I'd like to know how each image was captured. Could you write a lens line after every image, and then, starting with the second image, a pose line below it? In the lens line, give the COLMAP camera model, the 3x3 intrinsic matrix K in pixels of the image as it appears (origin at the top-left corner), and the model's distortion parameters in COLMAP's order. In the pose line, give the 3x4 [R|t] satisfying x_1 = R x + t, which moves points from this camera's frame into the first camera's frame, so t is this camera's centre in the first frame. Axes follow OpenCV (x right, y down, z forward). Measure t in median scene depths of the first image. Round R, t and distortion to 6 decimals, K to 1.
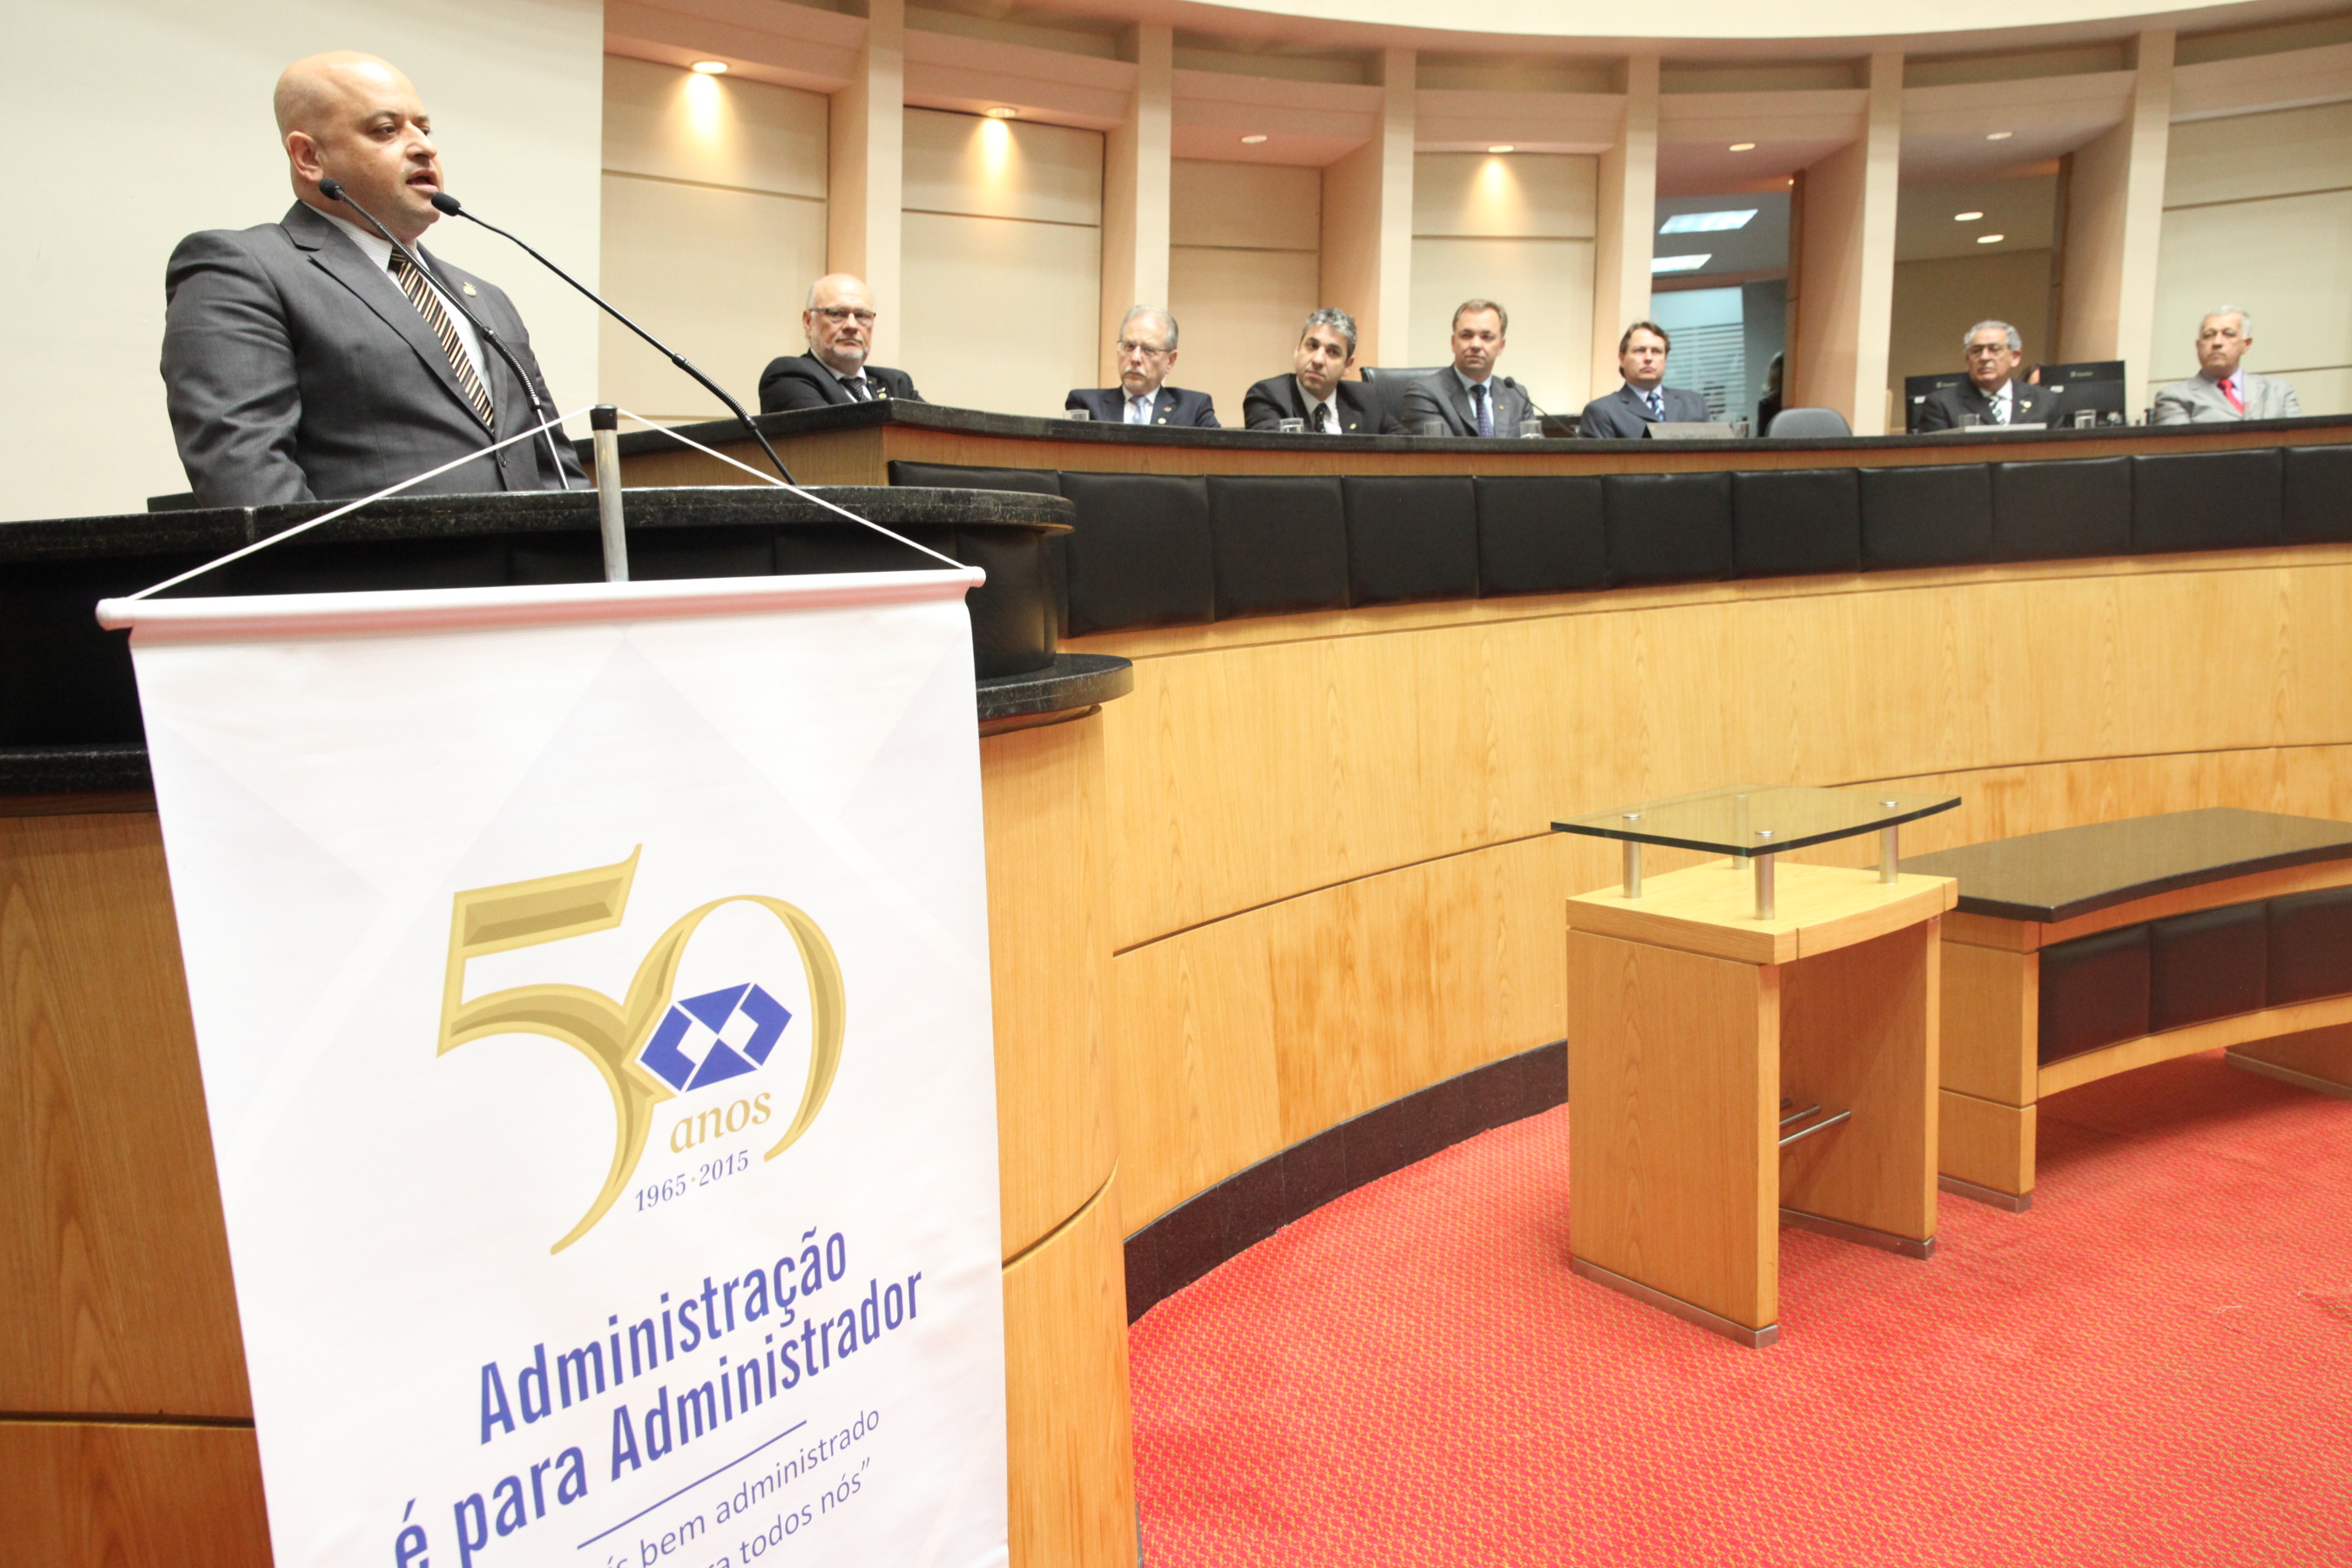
lens RADIAL K [[1750.8, 0, 1176.0], [0, 1750.8, 784.0], [0, 0, 1]] dist [-0.082427, 0.085774]
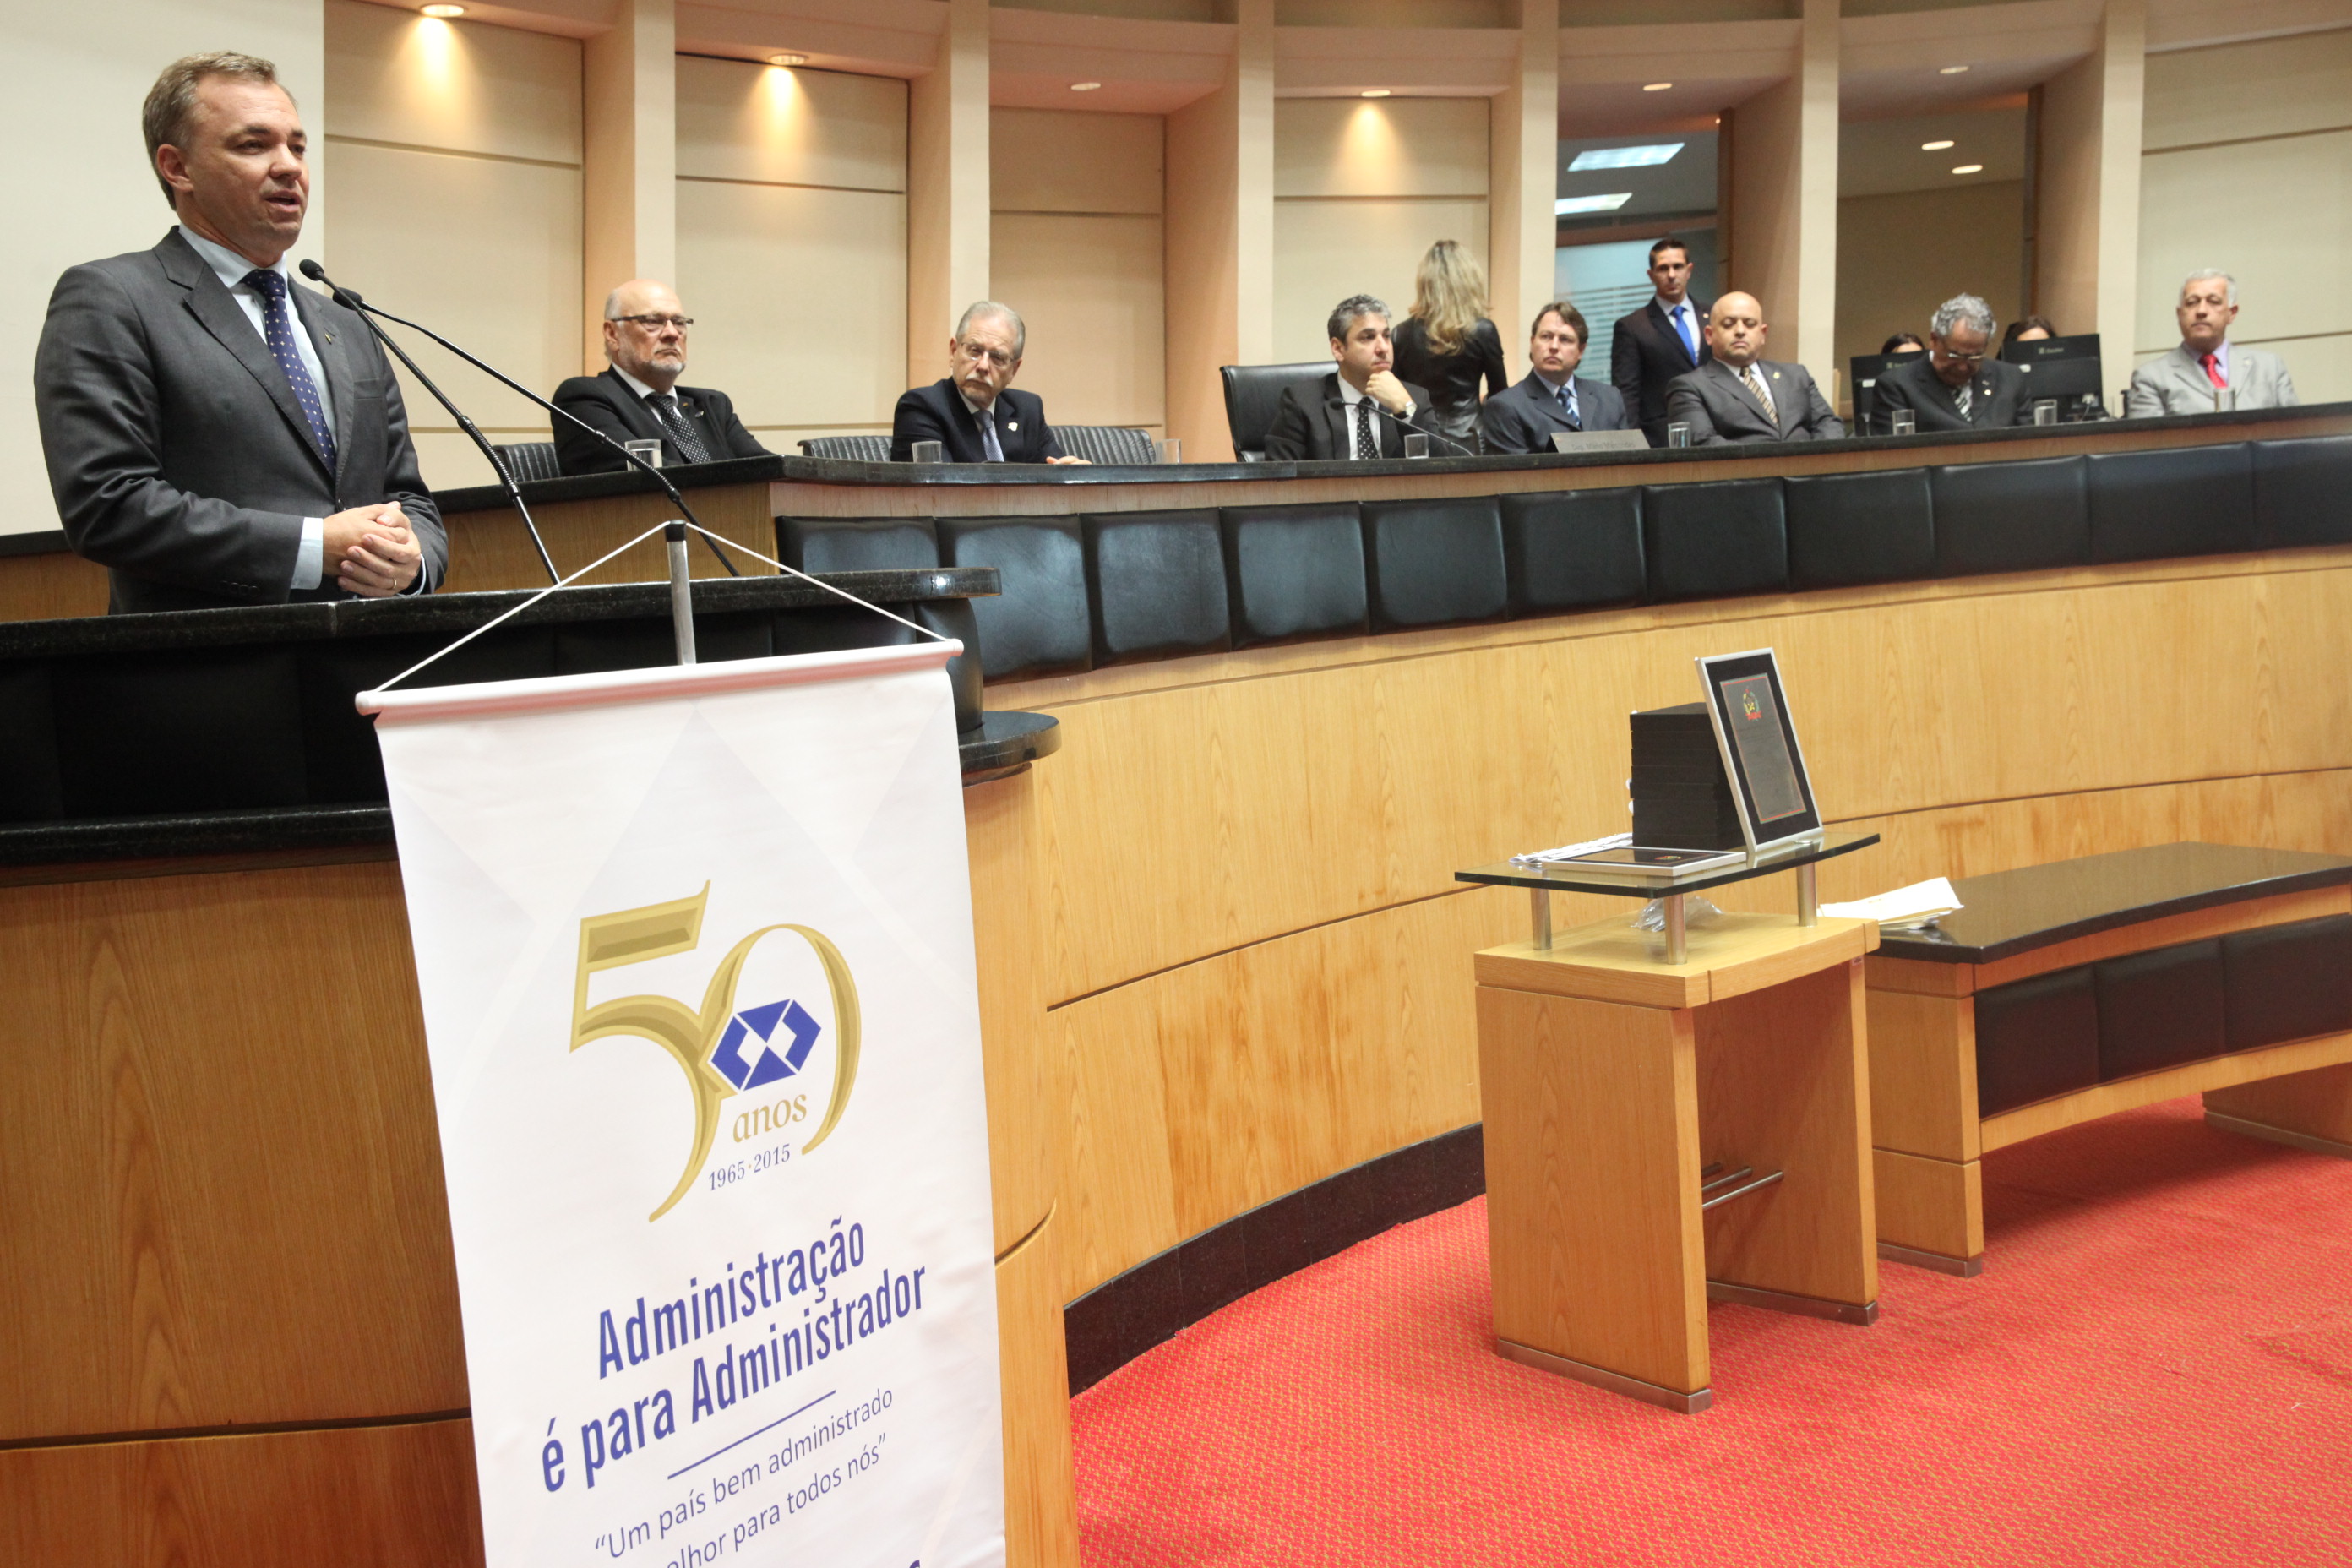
lens RADIAL K [[2342.9, 0, 1176.0], [0, 2342.9, 784.0], [0, 0, 1]] dist [0.016922, 0.016298]
pose [[0.995235, -0.027414, 0.093571, -0.051715], [0.030801, 0.998914, -0.034950, 0.013028], [-0.092512, 0.037665, 0.994999, -0.245251]]
